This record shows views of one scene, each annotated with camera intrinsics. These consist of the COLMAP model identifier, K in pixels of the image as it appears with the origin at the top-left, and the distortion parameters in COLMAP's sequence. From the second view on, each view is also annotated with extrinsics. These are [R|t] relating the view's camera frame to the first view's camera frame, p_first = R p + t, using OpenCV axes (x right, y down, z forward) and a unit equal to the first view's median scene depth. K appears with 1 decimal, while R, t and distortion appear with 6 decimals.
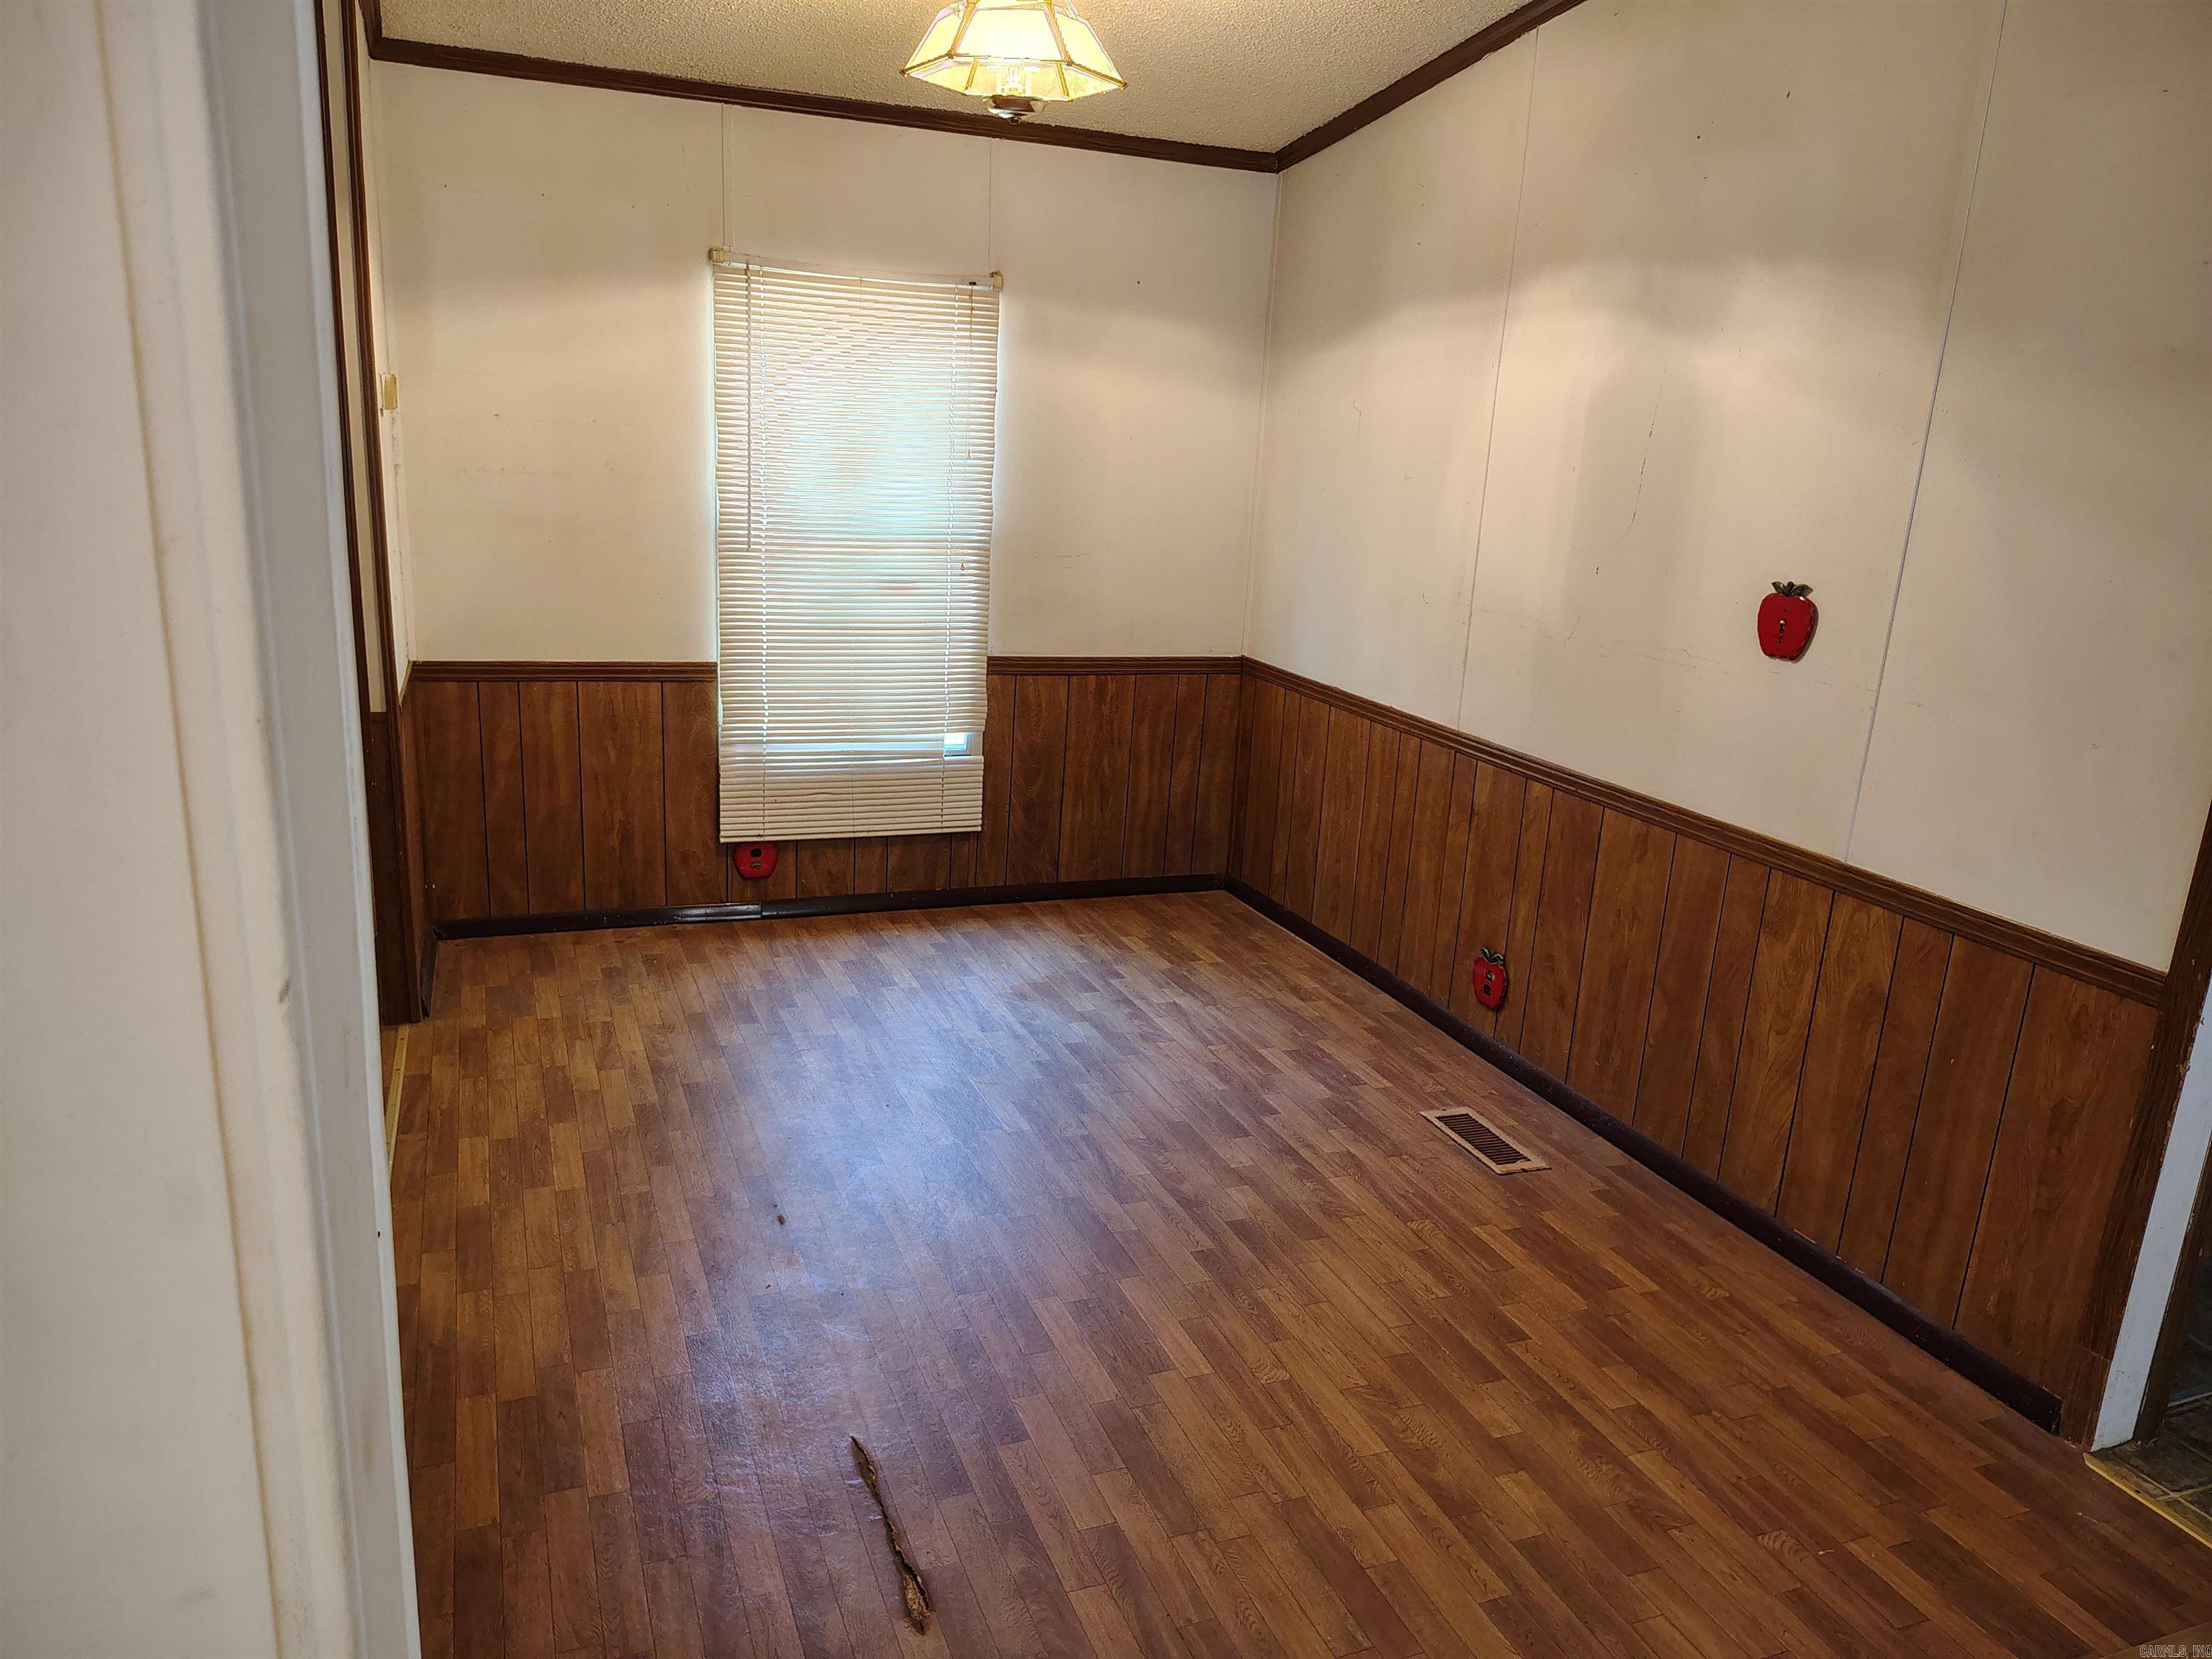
lens RADIAL K [[1522.5, 0, 1102.0], [0, 1522.5, 822.2], [0, 0, 1]] dist [0.034465, -0.040446]
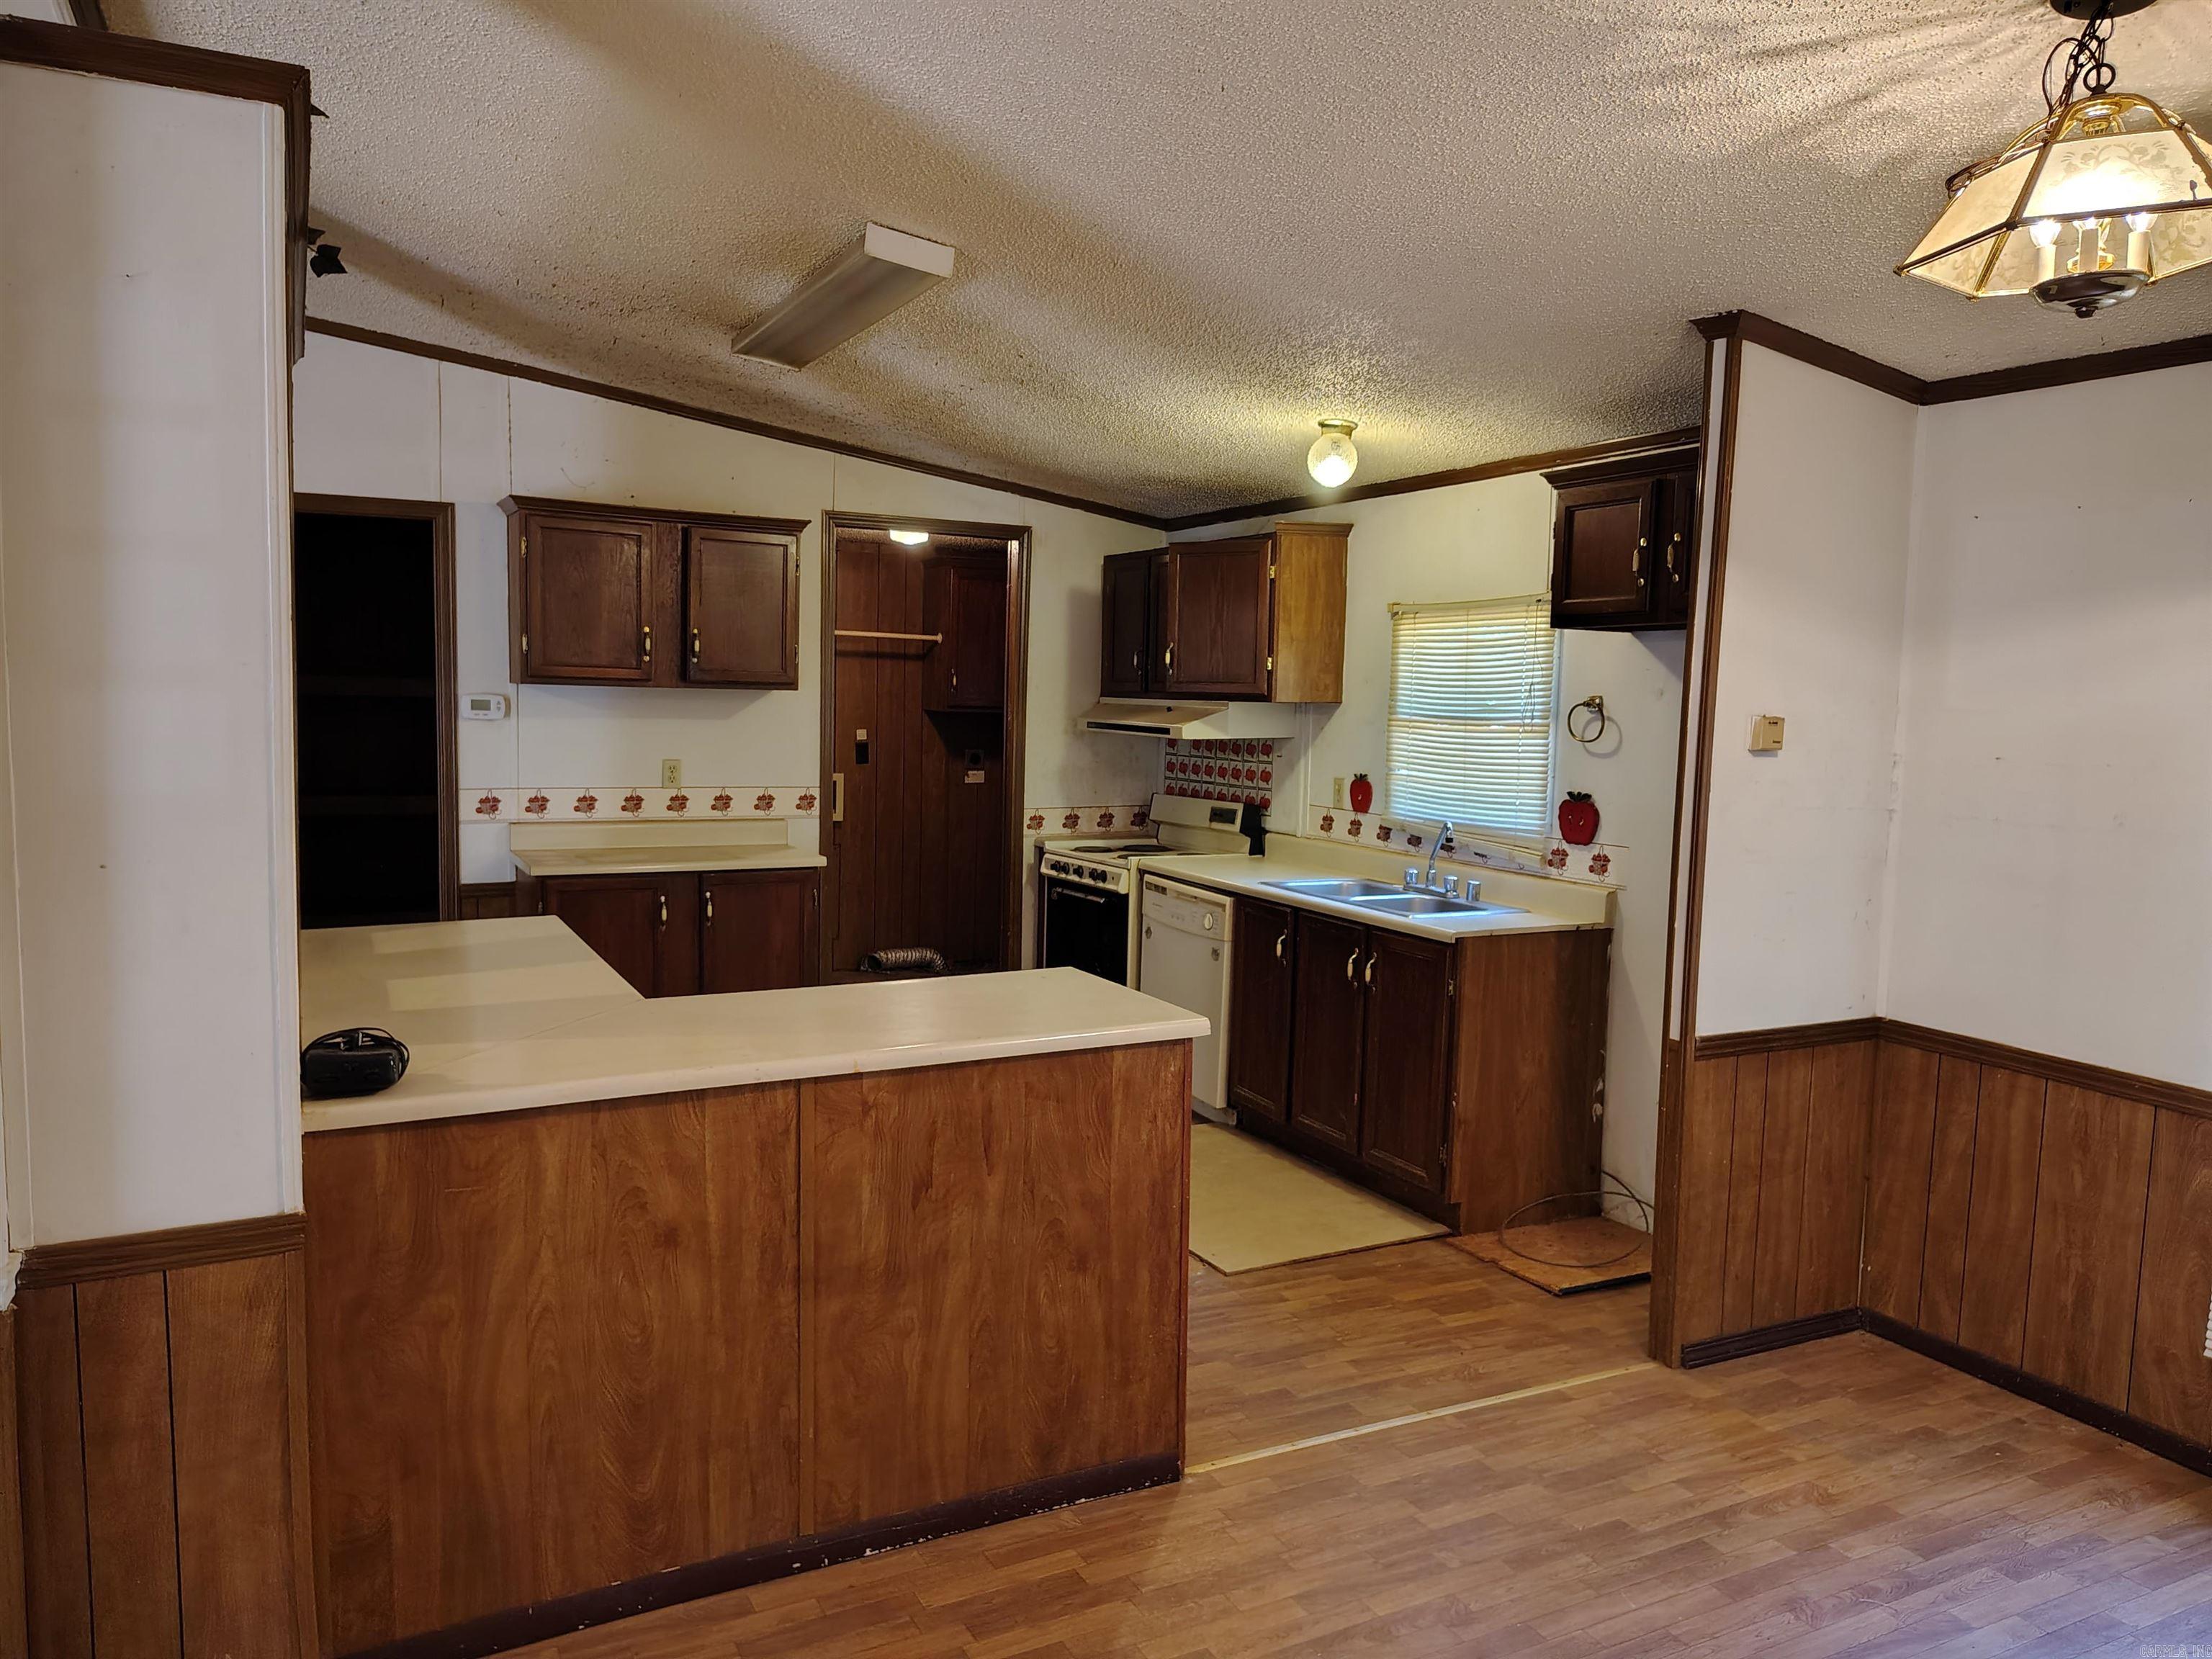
lens RADIAL K [[1522.5, 0, 1104.3], [0, 1522.5, 845.4], [0, 0, 1]] dist [0.034465, -0.040446]
pose [[0.107364, 0.050905, -0.992916, 0.397800], [-0.268571, 0.963045, 0.020333, -0.095546], [0.957258, 0.264485, 0.117068, 0.409785]]
